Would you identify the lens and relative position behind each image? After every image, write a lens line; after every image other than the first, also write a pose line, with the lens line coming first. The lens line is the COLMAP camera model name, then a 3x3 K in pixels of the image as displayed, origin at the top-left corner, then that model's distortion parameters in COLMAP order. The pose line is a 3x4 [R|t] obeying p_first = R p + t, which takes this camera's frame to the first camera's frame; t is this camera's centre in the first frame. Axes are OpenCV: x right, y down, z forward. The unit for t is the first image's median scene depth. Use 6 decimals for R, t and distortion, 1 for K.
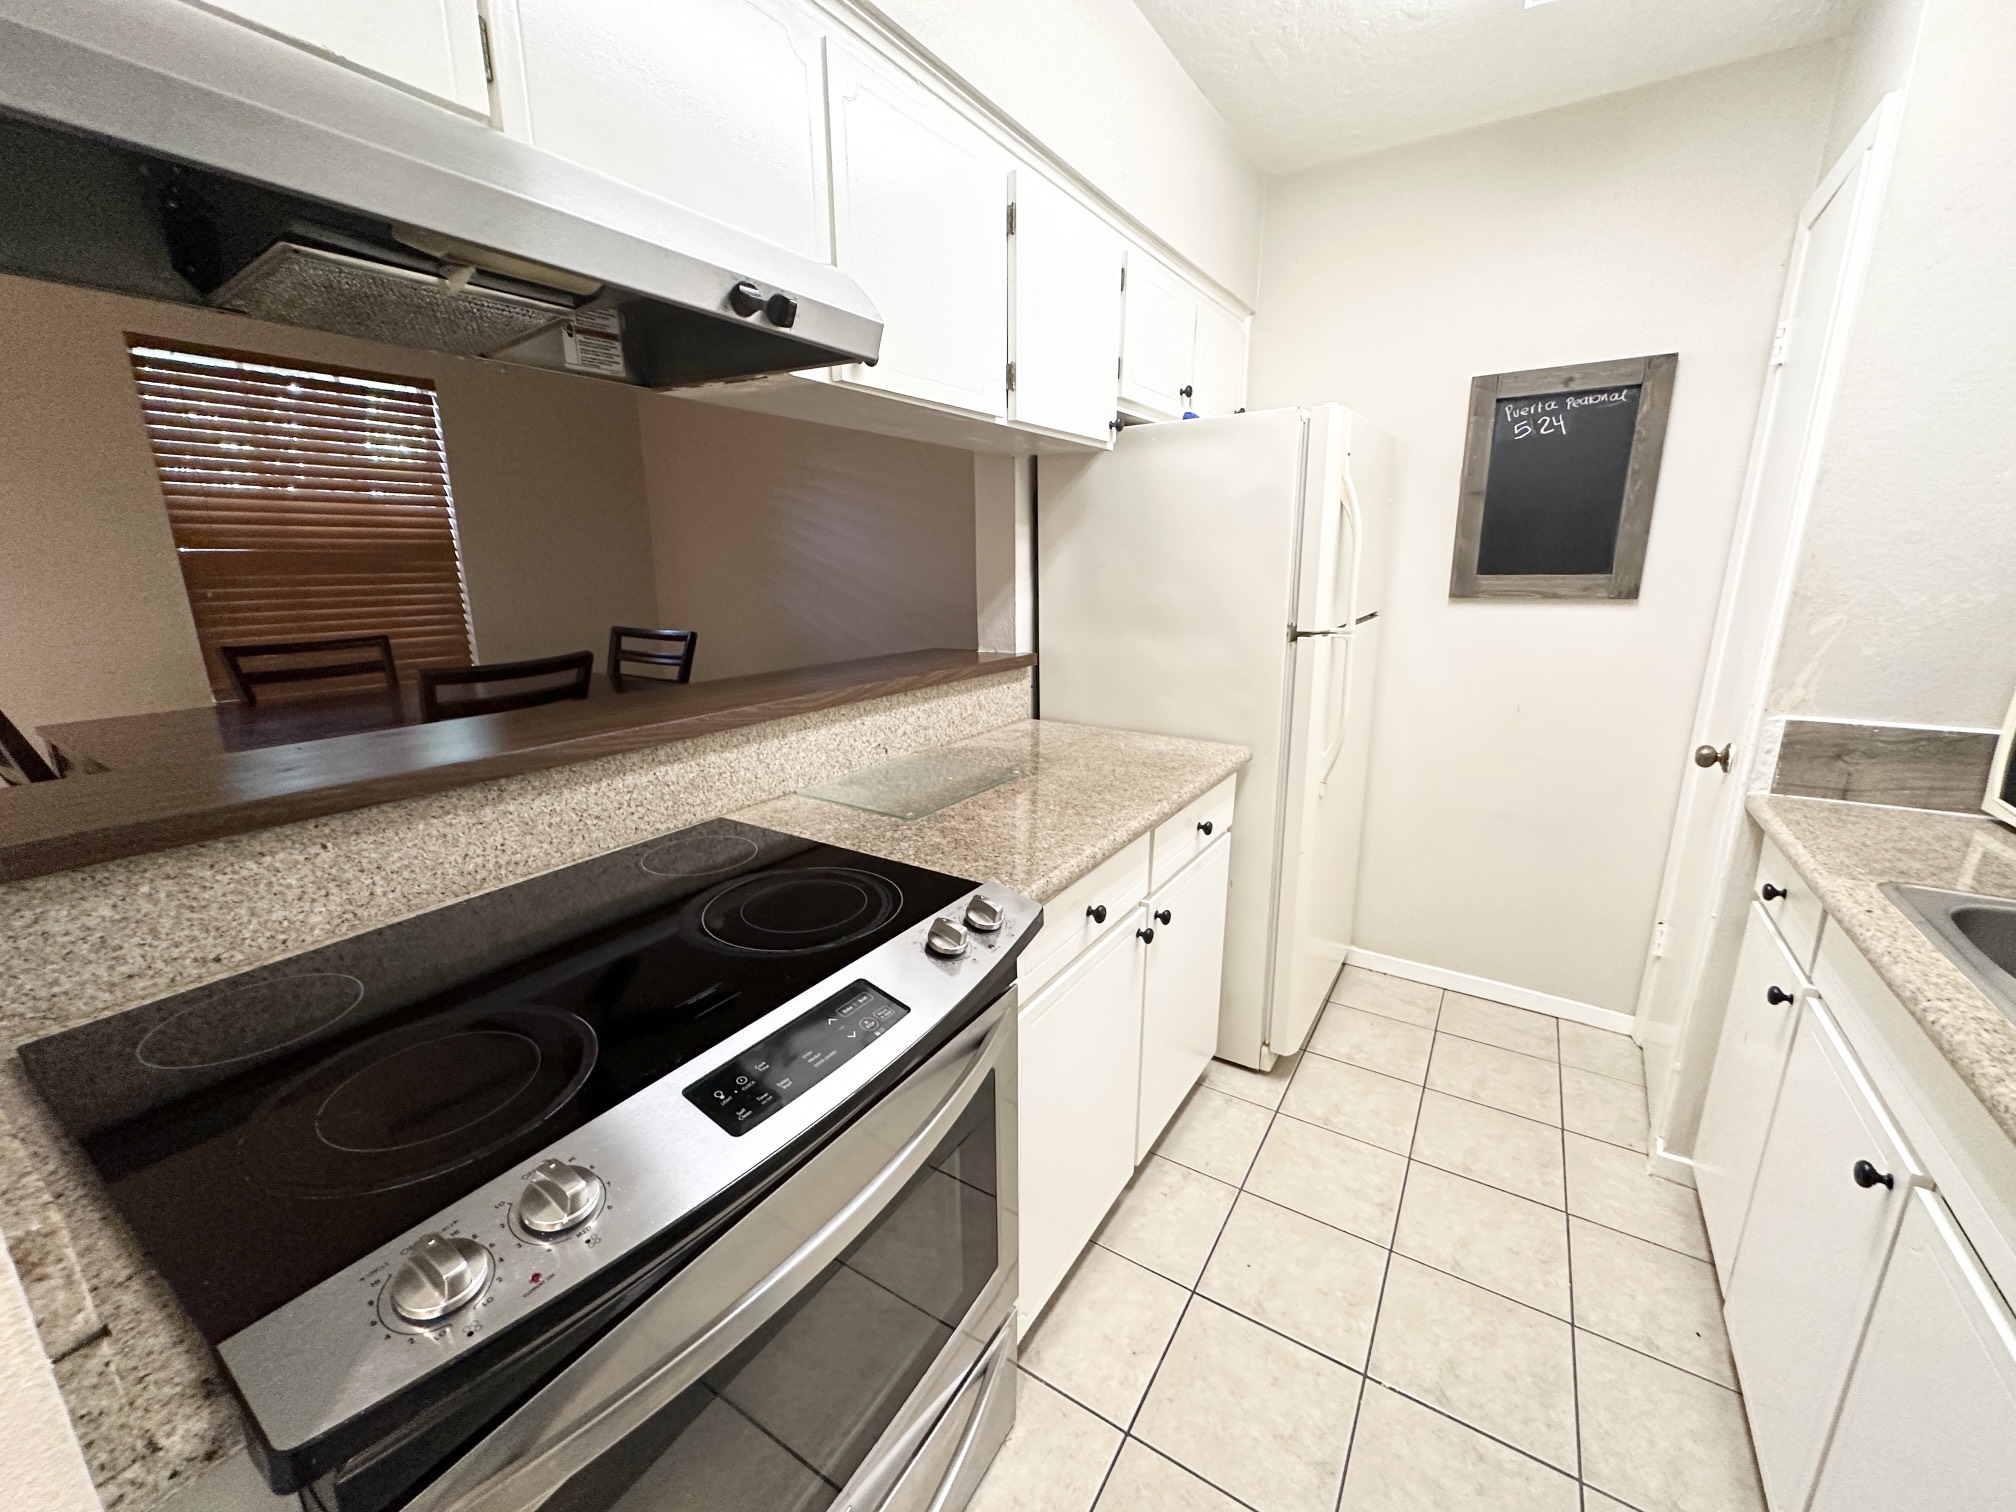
lens RADIAL K [[806.4, 0, 1005.9], [0, 806.4, 755.8], [0, 0, 1]] dist [-0.003482, 0.001030]
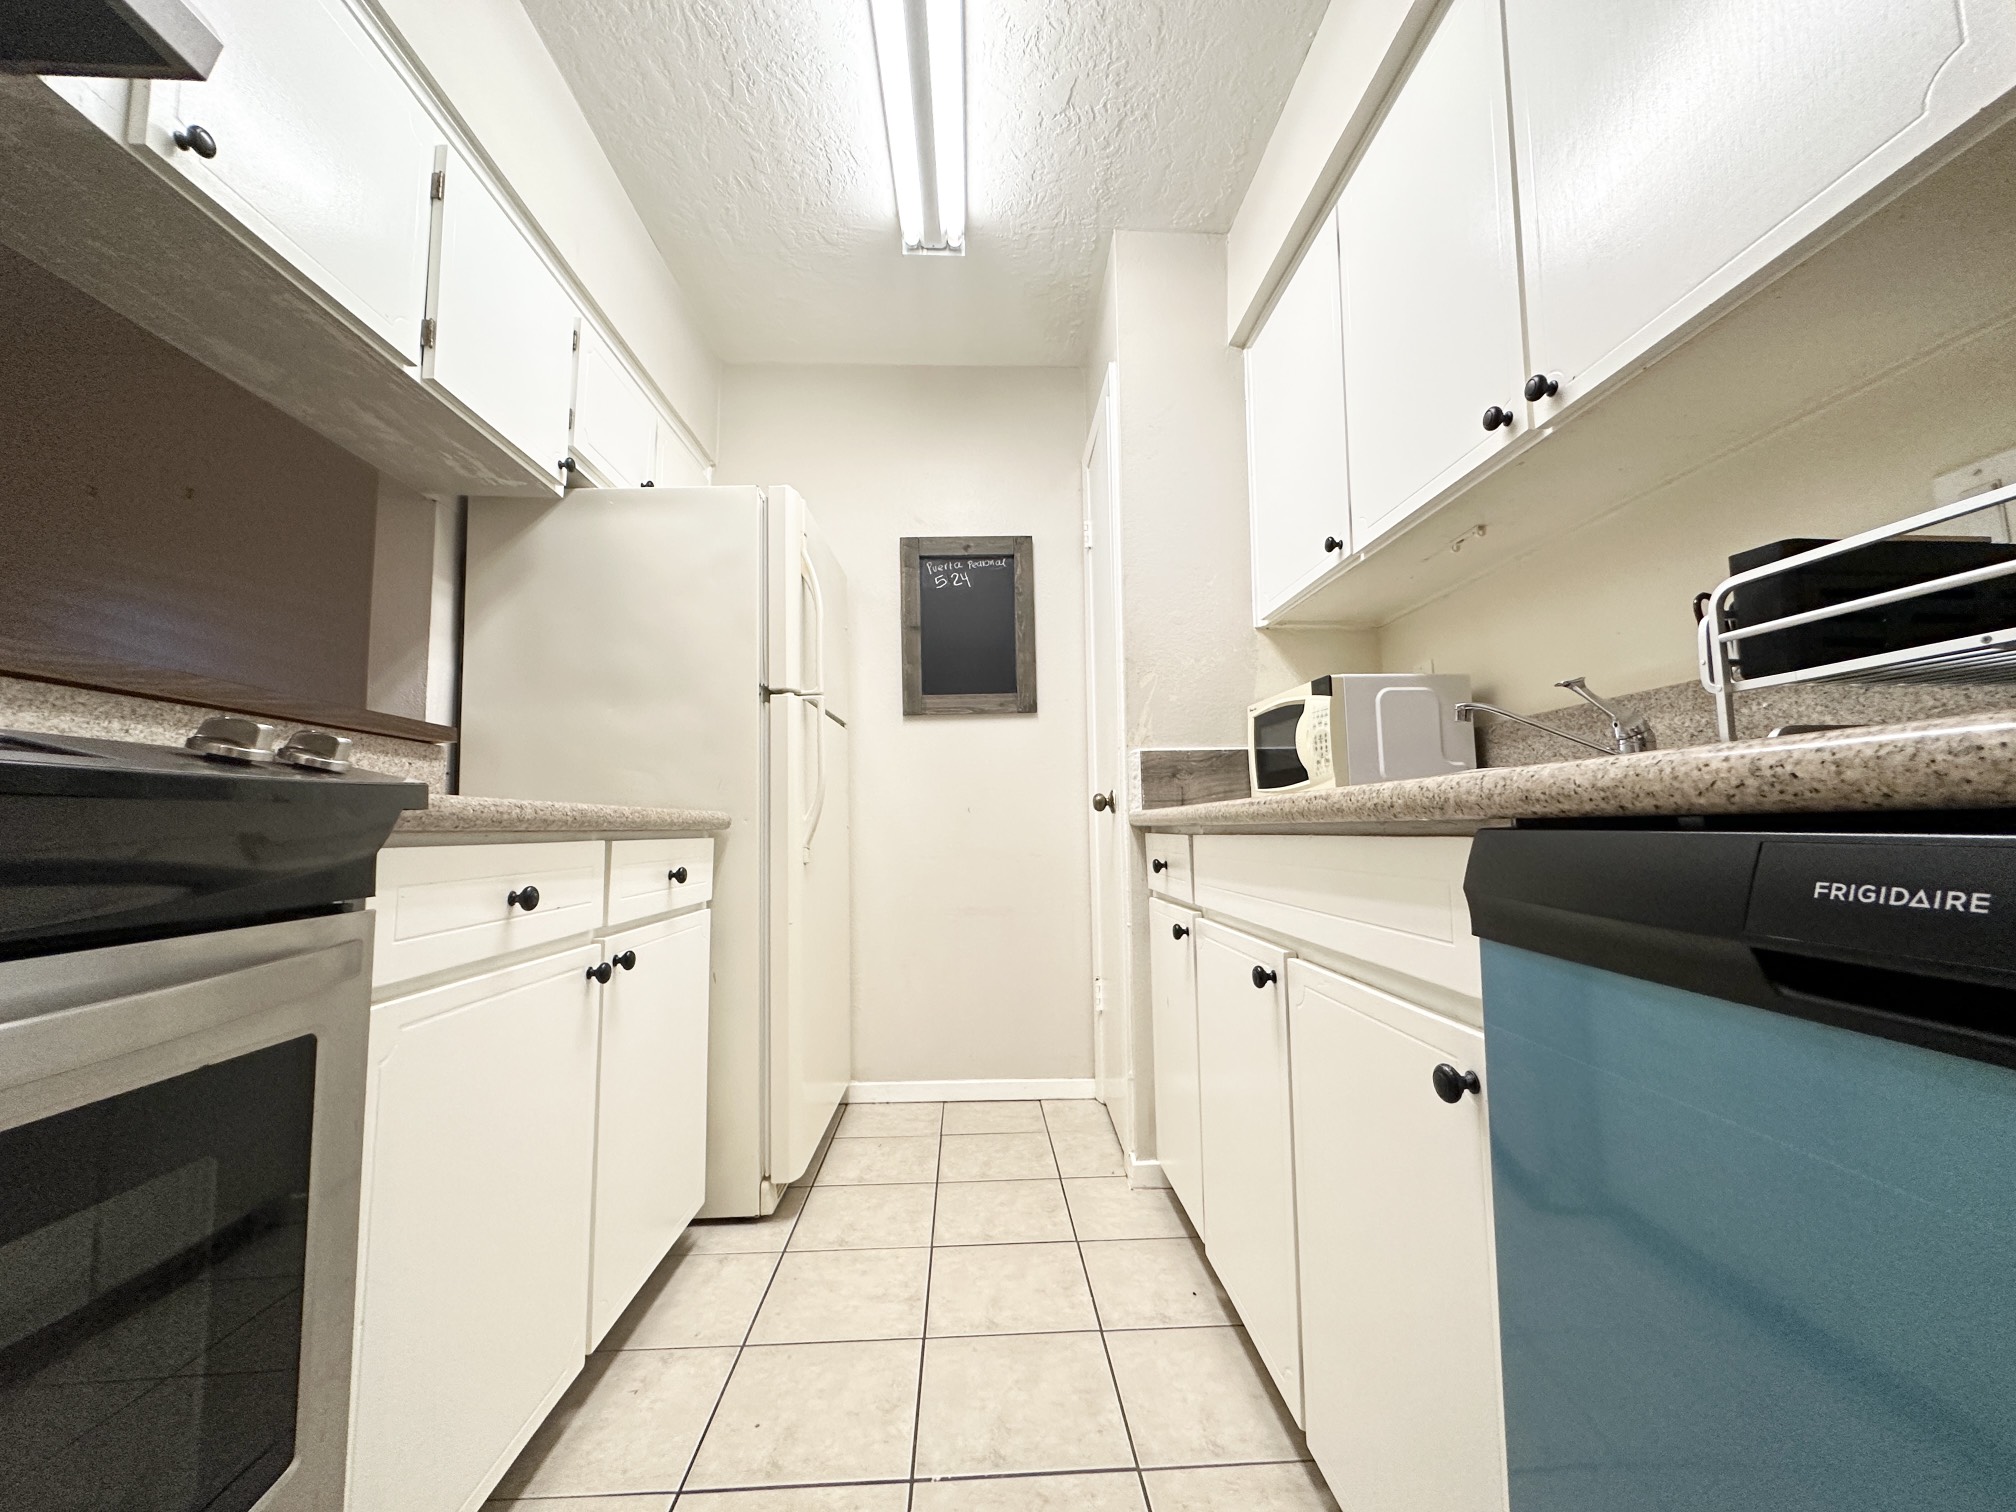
lens RADIAL K [[806.4, 0, 1005.9], [0, 806.4, 755.8], [0, 0, 1]] dist [-0.003482, 0.001030]
pose [[0.817516, 0.045862, 0.574077, 0.030570], [0.147487, 0.946909, -0.285676, 0.247823], [-0.556700, 0.318214, 0.767349, 0.094403]]
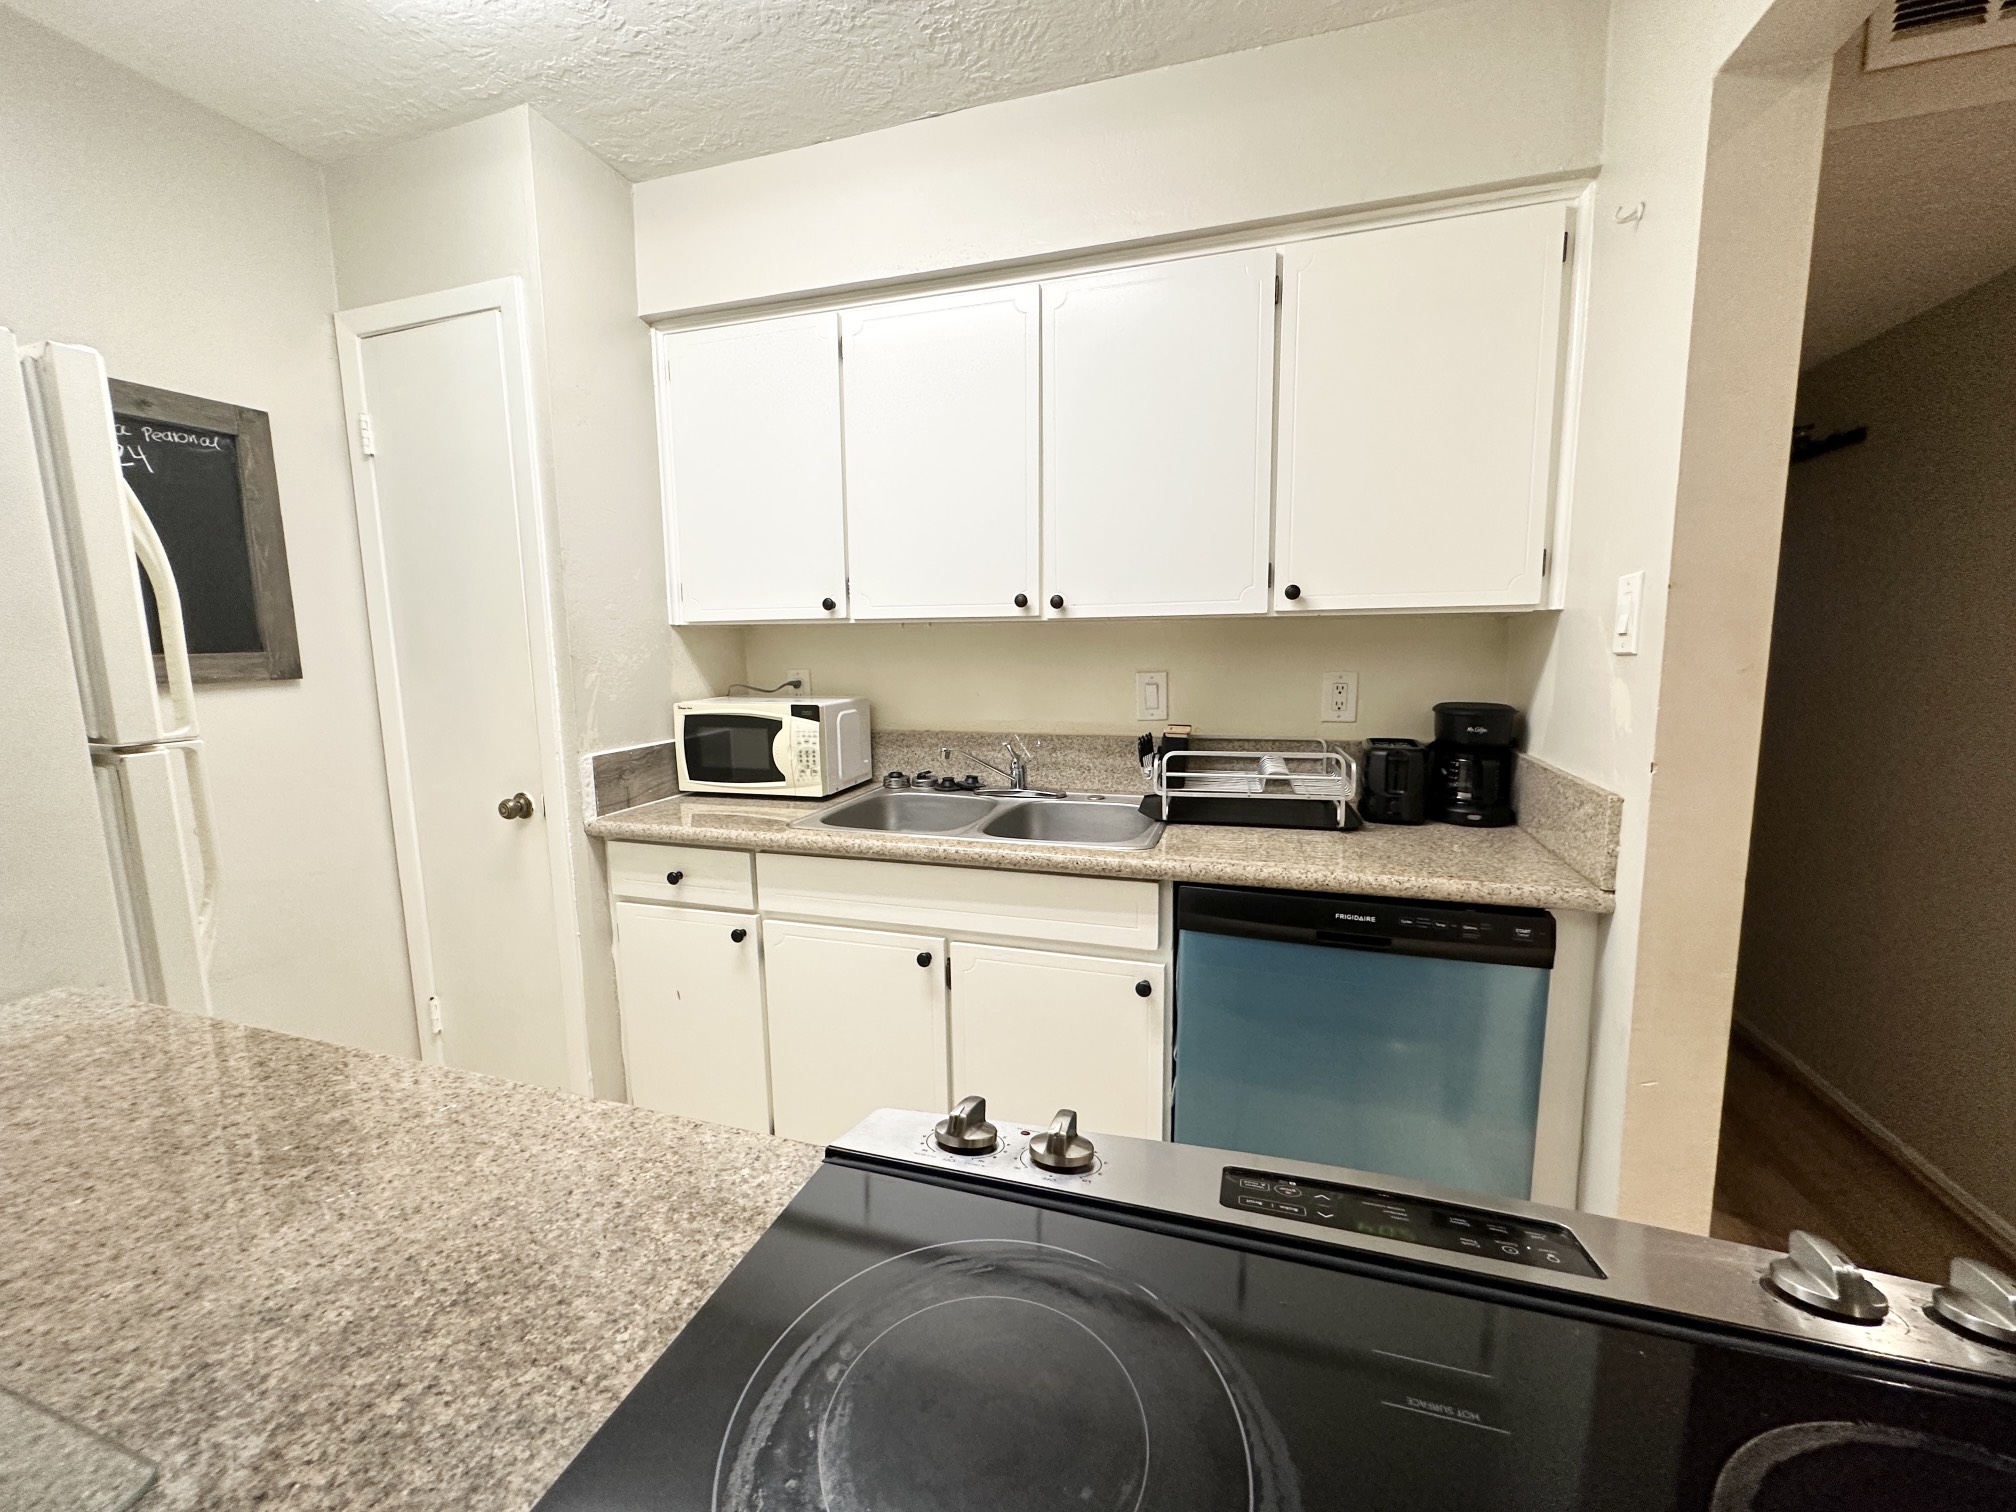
lens RADIAL K [[806.4, 0, 1005.9], [0, 806.4, 755.8], [0, 0, 1]] dist [-0.003482, 0.001030]
pose [[-0.257970, -0.123536, 0.958222, -0.315570], [0.244985, 0.951014, 0.188561, -0.100569], [-0.934577, 0.283393, -0.215069, 0.542810]]
